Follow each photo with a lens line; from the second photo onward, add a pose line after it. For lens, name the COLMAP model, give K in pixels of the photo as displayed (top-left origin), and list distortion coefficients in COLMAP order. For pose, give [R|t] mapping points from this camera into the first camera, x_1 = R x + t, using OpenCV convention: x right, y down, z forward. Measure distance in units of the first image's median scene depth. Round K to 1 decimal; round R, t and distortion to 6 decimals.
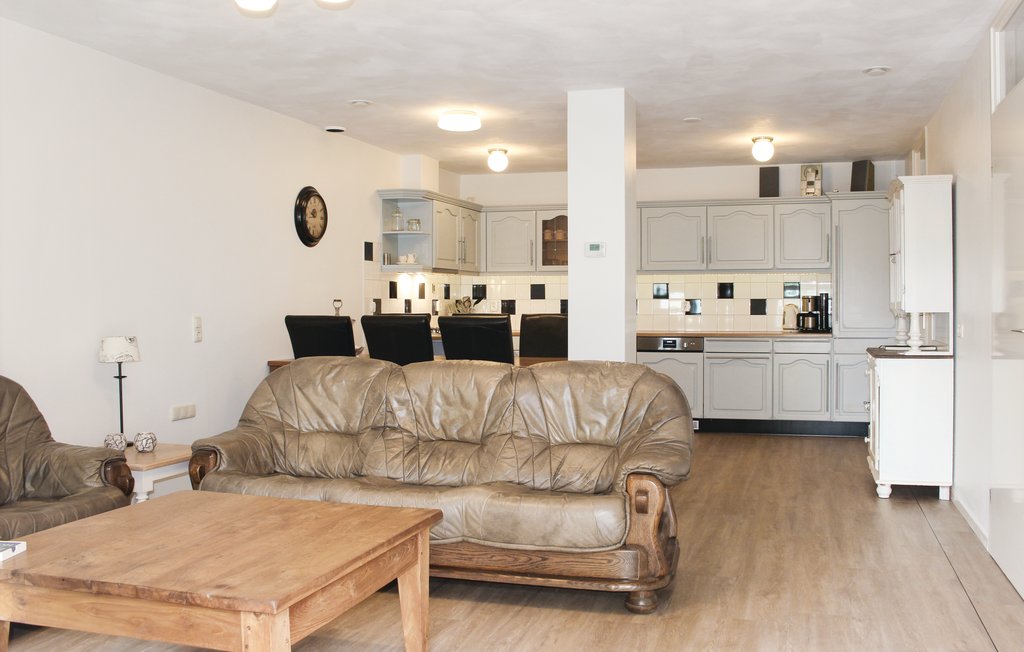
lens RADIAL K [[921.8, 0, 512.0], [0, 921.8, 326.0], [0, 0, 1]] dist [-0.092225, 0.003226]
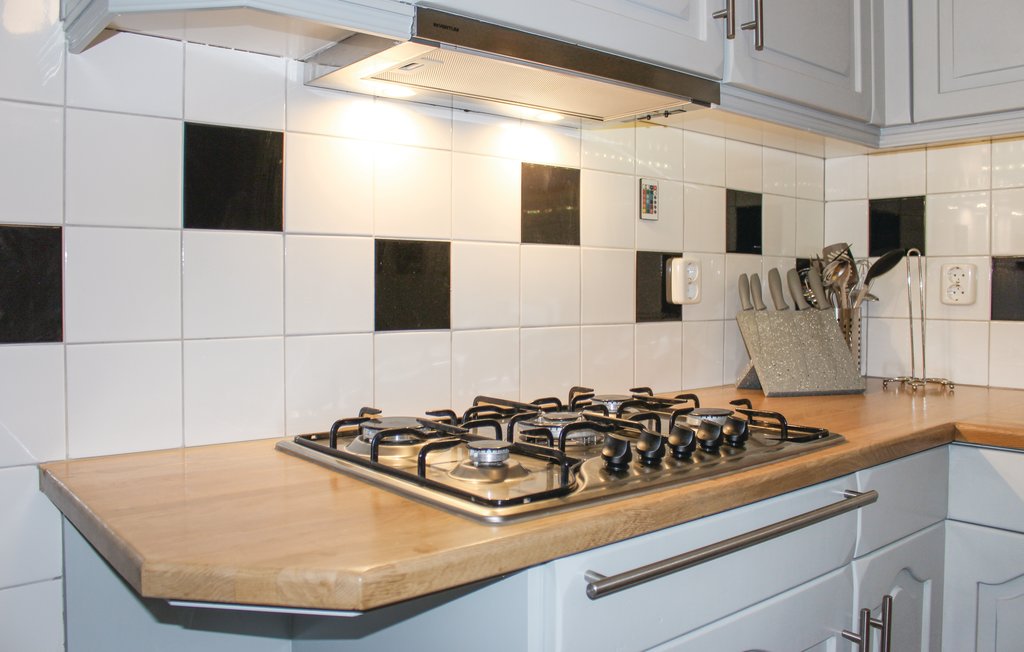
lens RADIAL K [[853.8, 0, 517.3], [0, 853.8, 299.0], [0, 0, 1]] dist [-0.104046, 0.003362]
pose [[0.841364, 0.014682, -0.540269, -0.001268], [-0.019611, 0.999802, -0.003370, -0.017020], [0.540113, 0.013431, 0.841485, 0.863779]]
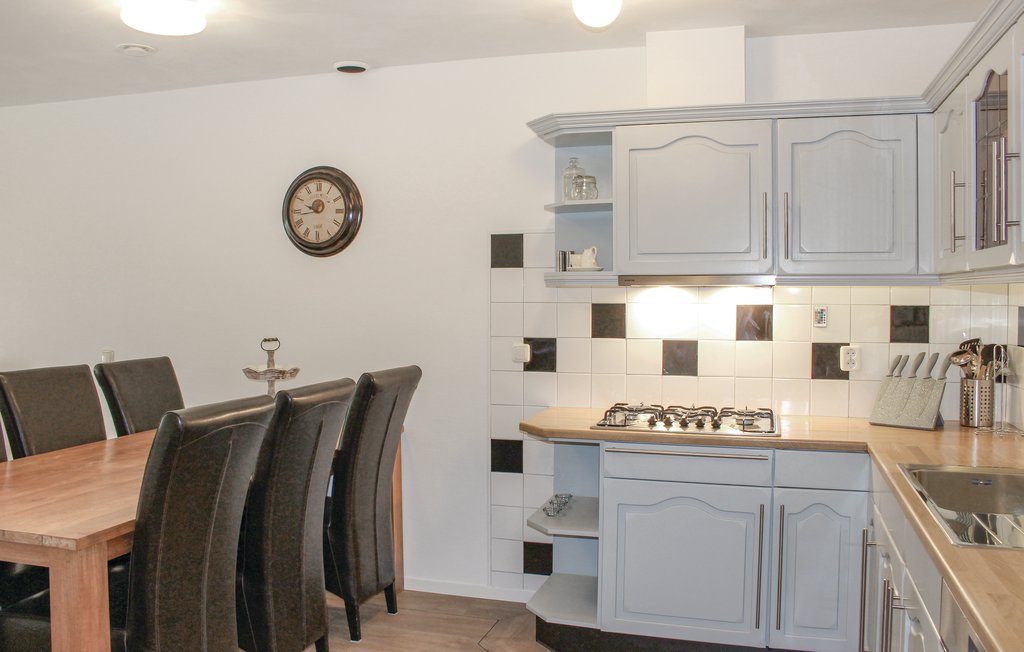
lens RADIAL K [[853.8, 0, 517.3], [0, 853.8, 299.0], [0, 0, 1]] dist [-0.104046, 0.003362]
pose [[0.024884, 0.006917, -0.999666, 0.322901], [-0.028214, 0.999583, 0.006214, -0.050637], [0.999292, 0.028050, 0.025068, 0.902103]]
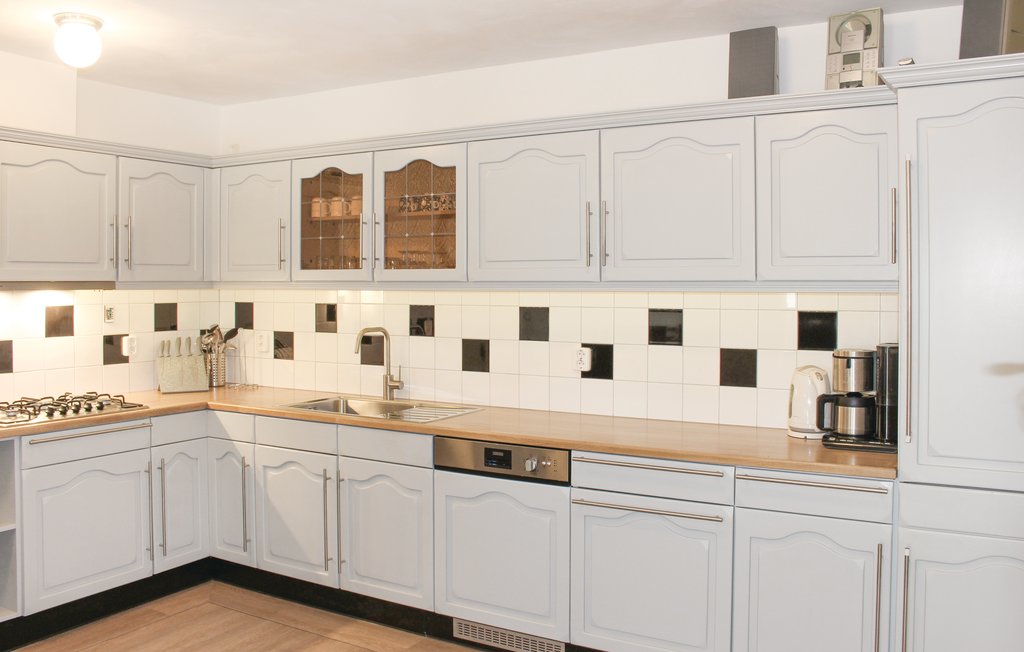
lens RADIAL K [[853.8, 0, 517.3], [0, 853.8, 299.0], [0, 0, 1]] dist [-0.104046, 0.003362]
pose [[0.976863, 0.005839, -0.213785, 0.262144], [-0.007201, 0.999958, -0.005596, -0.051566], [0.213743, 0.007006, 0.976865, 0.619156]]
